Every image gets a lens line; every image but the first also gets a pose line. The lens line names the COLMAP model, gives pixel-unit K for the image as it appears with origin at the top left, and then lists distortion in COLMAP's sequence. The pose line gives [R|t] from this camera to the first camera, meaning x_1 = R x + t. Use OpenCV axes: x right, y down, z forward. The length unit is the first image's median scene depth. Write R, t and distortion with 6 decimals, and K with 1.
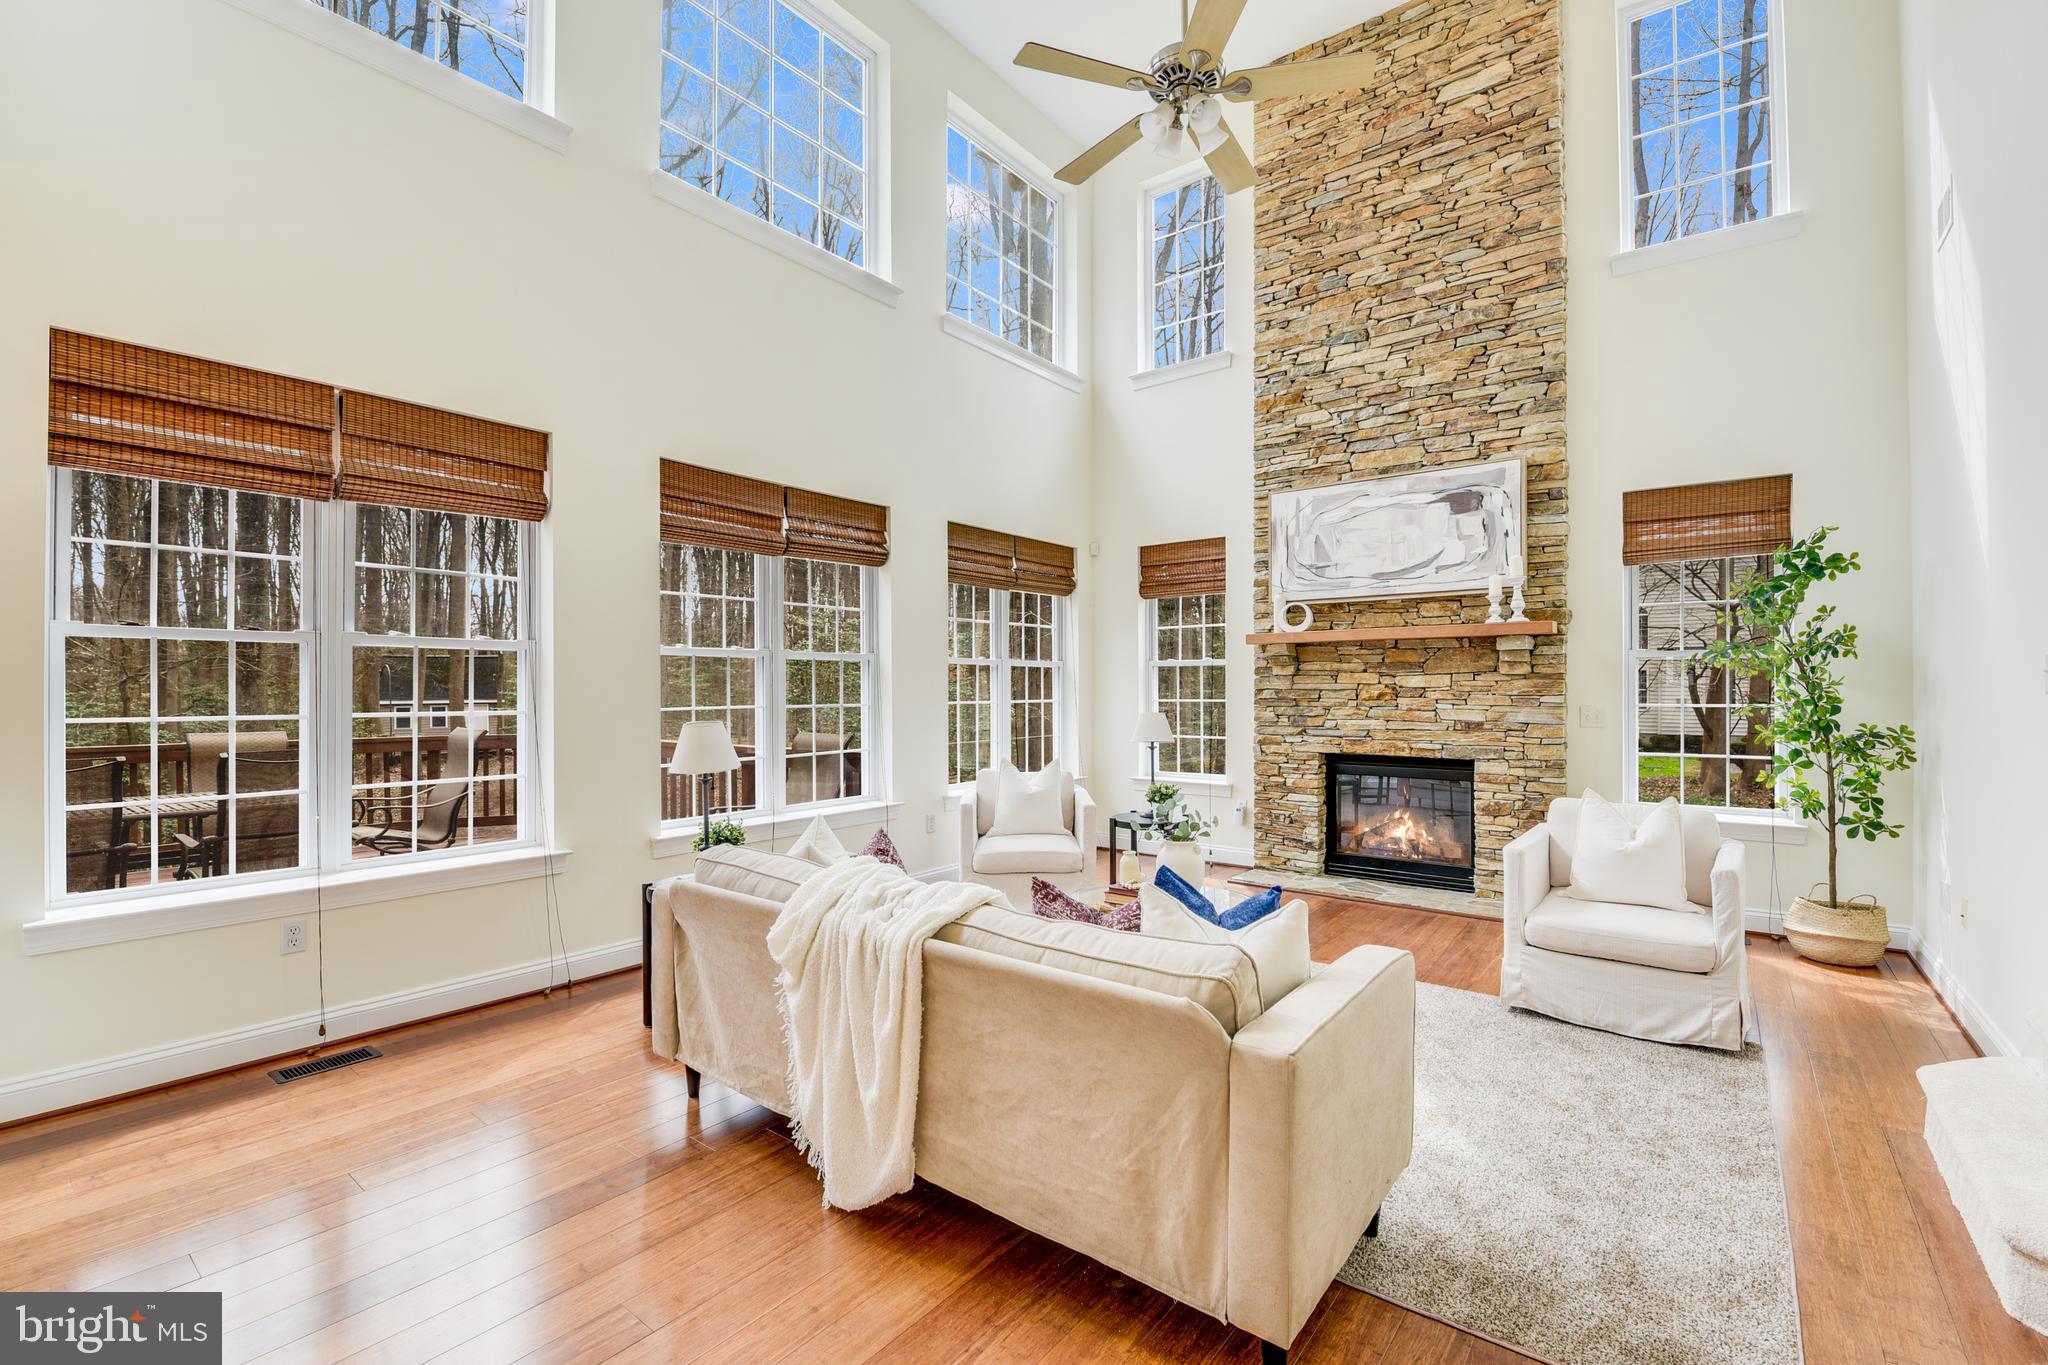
lens RADIAL K [[880.7, 0, 1036.8], [0, 880.7, 678.0], [0, 0, 1]] dist [-0.000270, -0.008588]
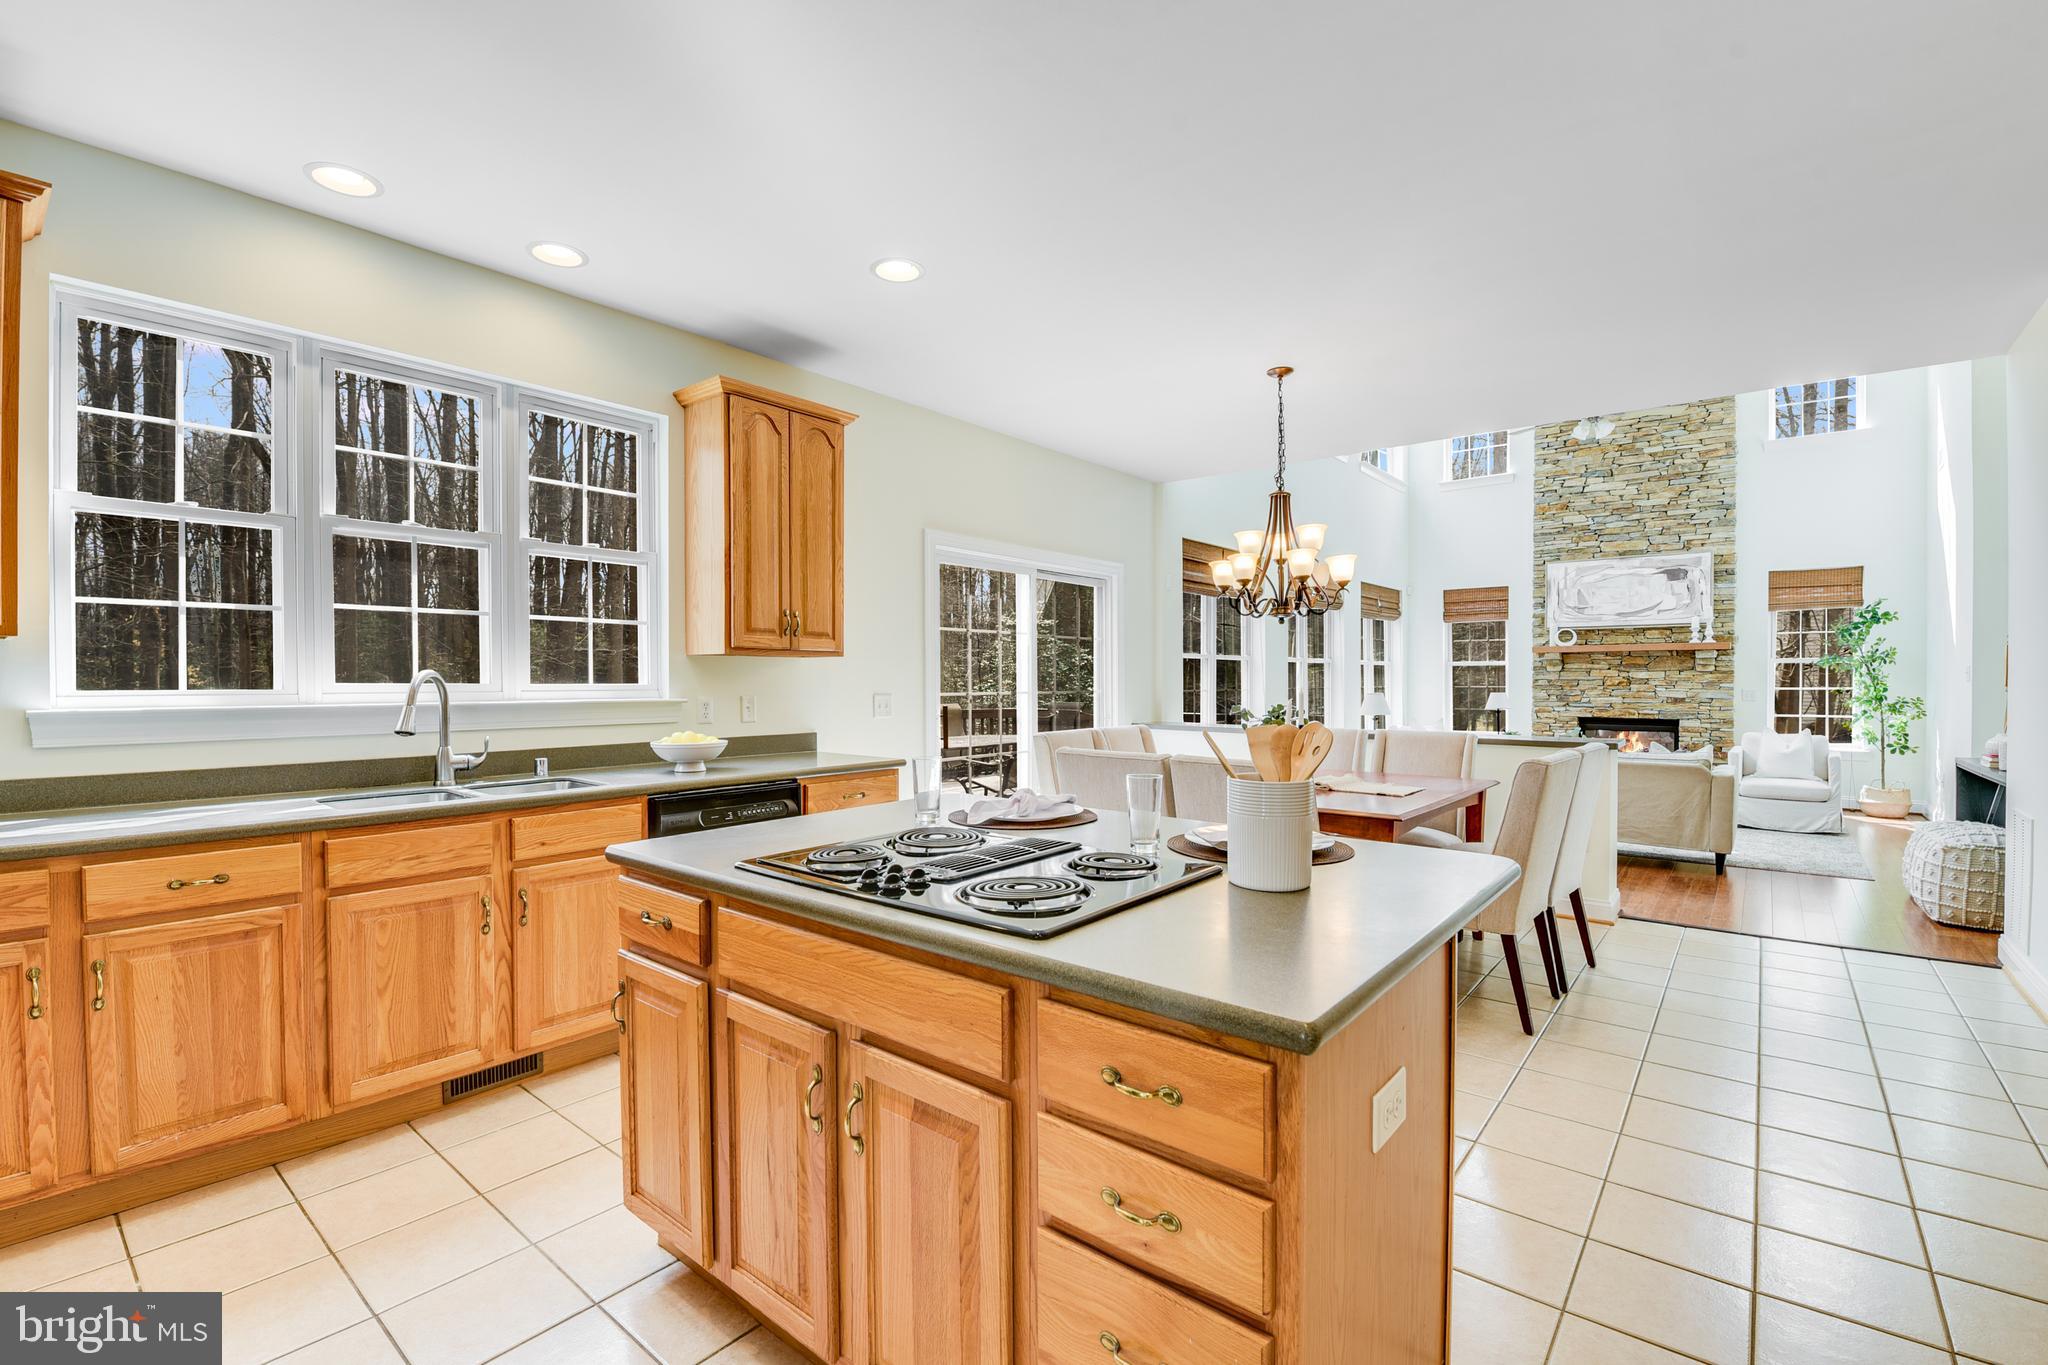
lens RADIAL K [[916.2, 0, 1024.0], [0, 916.2, 682.5], [0, 0, 1]] dist [0.001979, -0.009439]
pose [[0.999671, 0.000034, -0.025631, -0.769065], [0.000329, 0.999900, 0.014165, -0.007596], [0.025628, -0.014168, 0.999571, -0.868689]]
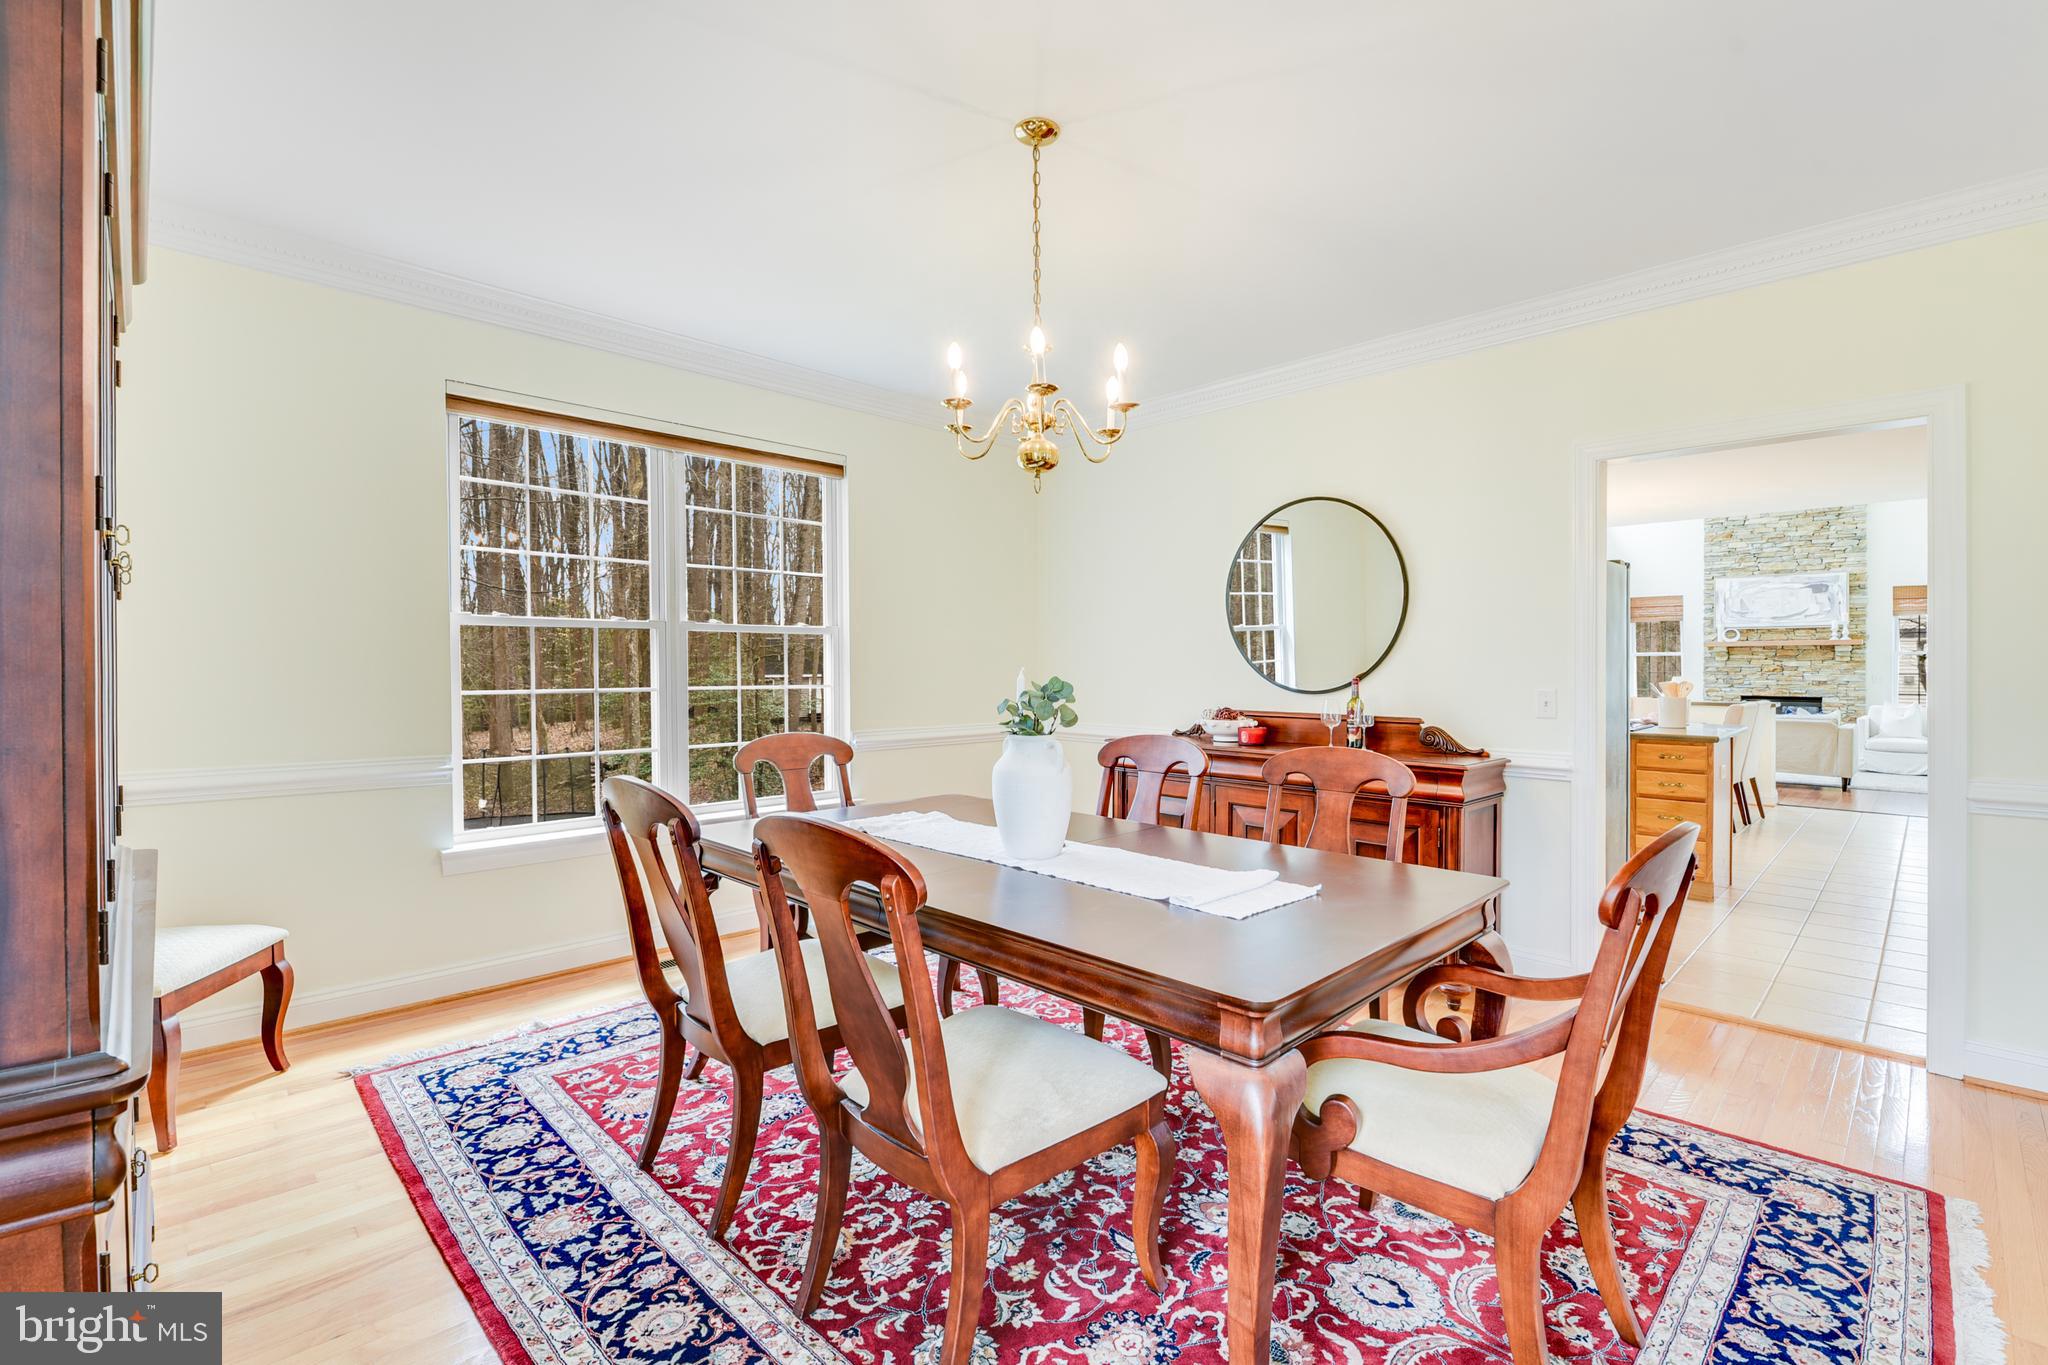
lens RADIAL K [[909.9, 0, 1020.1], [0, 909.9, 663.3], [0, 0, 1]] dist [-0.000938, -0.014850]
pose [[0.990165, 0.002139, -0.139891, -1.279700], [-0.001247, 0.999978, 0.006464, -0.010431], [0.139902, -0.006226, 0.990146, -1.671016]]
